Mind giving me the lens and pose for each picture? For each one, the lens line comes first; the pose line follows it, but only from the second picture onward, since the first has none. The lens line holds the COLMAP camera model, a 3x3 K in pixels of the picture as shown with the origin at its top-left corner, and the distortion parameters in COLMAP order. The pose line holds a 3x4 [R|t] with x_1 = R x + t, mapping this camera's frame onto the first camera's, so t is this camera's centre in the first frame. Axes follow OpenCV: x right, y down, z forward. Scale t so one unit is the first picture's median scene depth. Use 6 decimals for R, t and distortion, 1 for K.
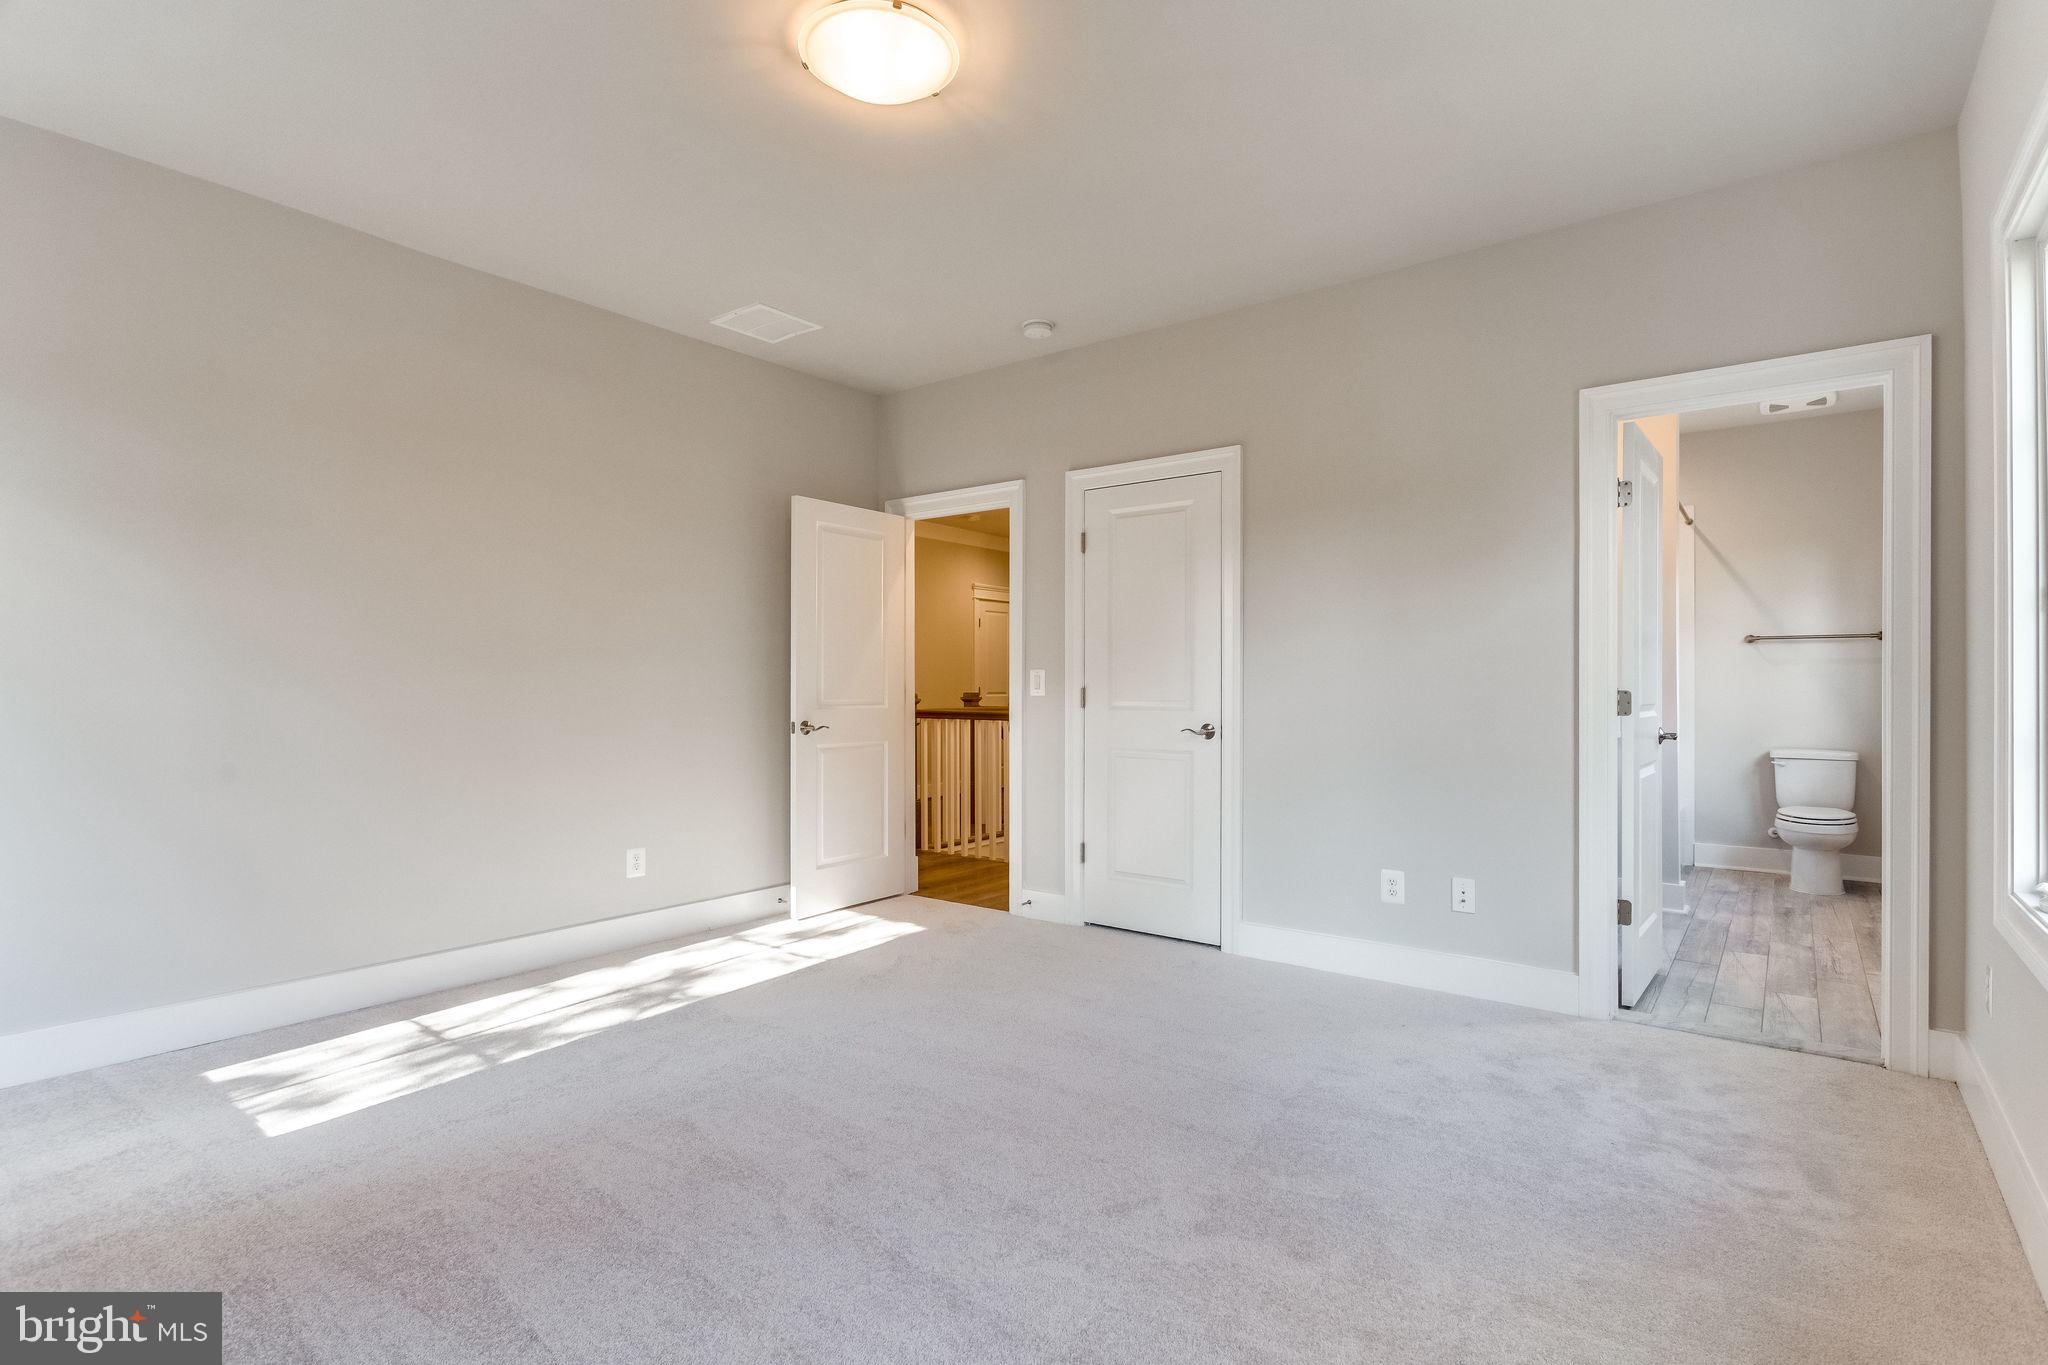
lens RADIAL K [[992.0, 0, 1042.0], [0, 992.0, 687.0], [0, 0, 1]] dist [0.000287, -0.002268]
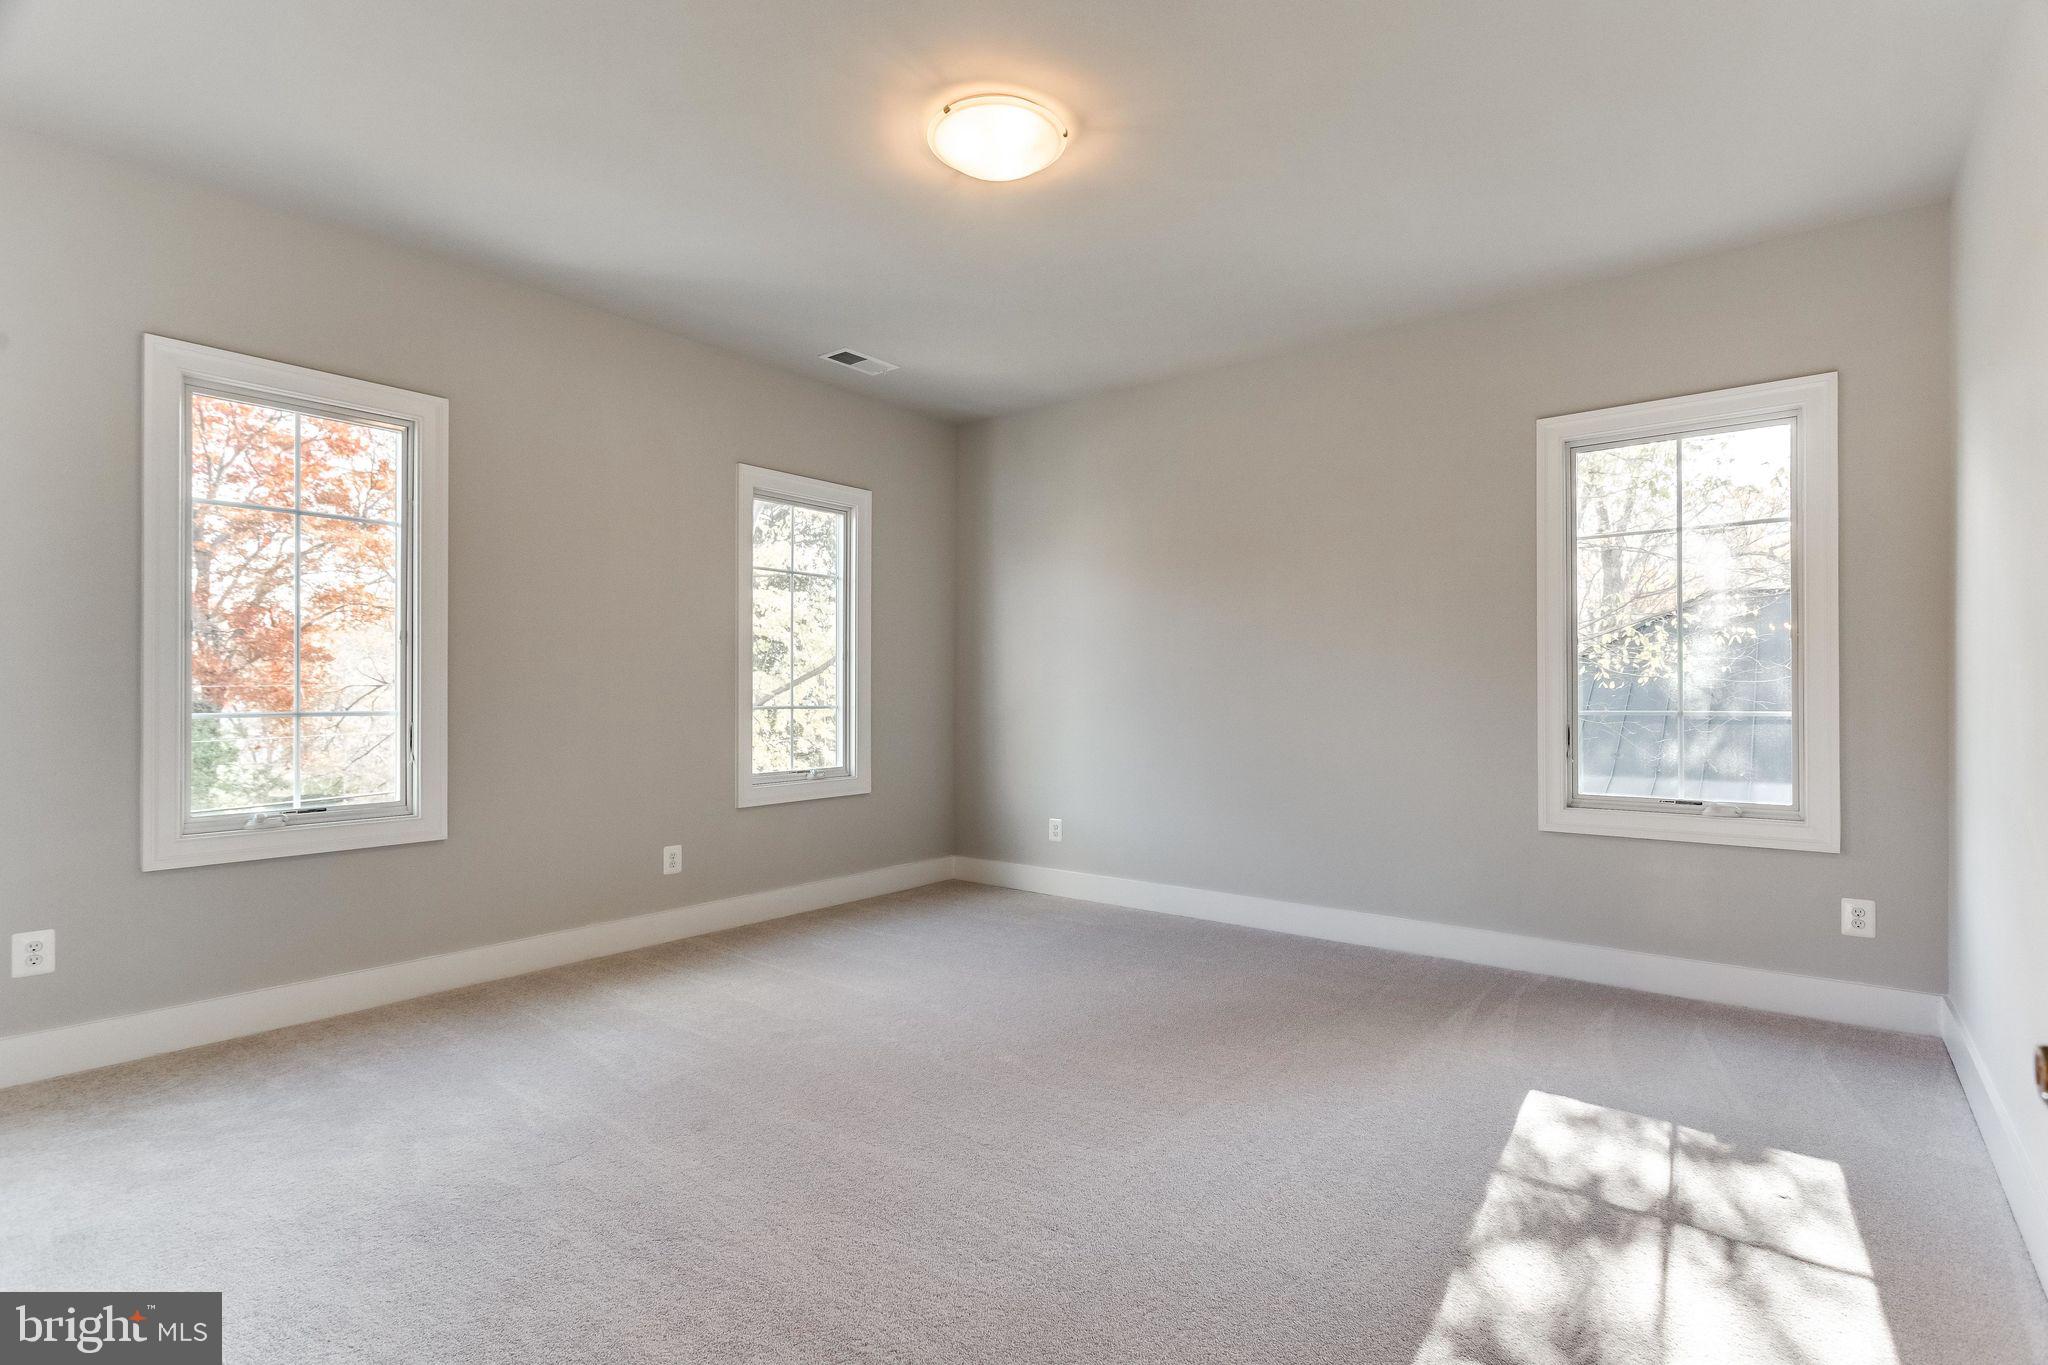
lens RADIAL K [[992.0, 0, 1042.0], [0, 992.0, 687.0], [0, 0, 1]] dist [0.000287, -0.002268]
pose [[-0.999844, -0.001147, 0.017644, -0.195987], [-0.001175, 0.999998, -0.001551, -0.007887], [-0.017642, -0.001571, -0.999843, 1.766836]]
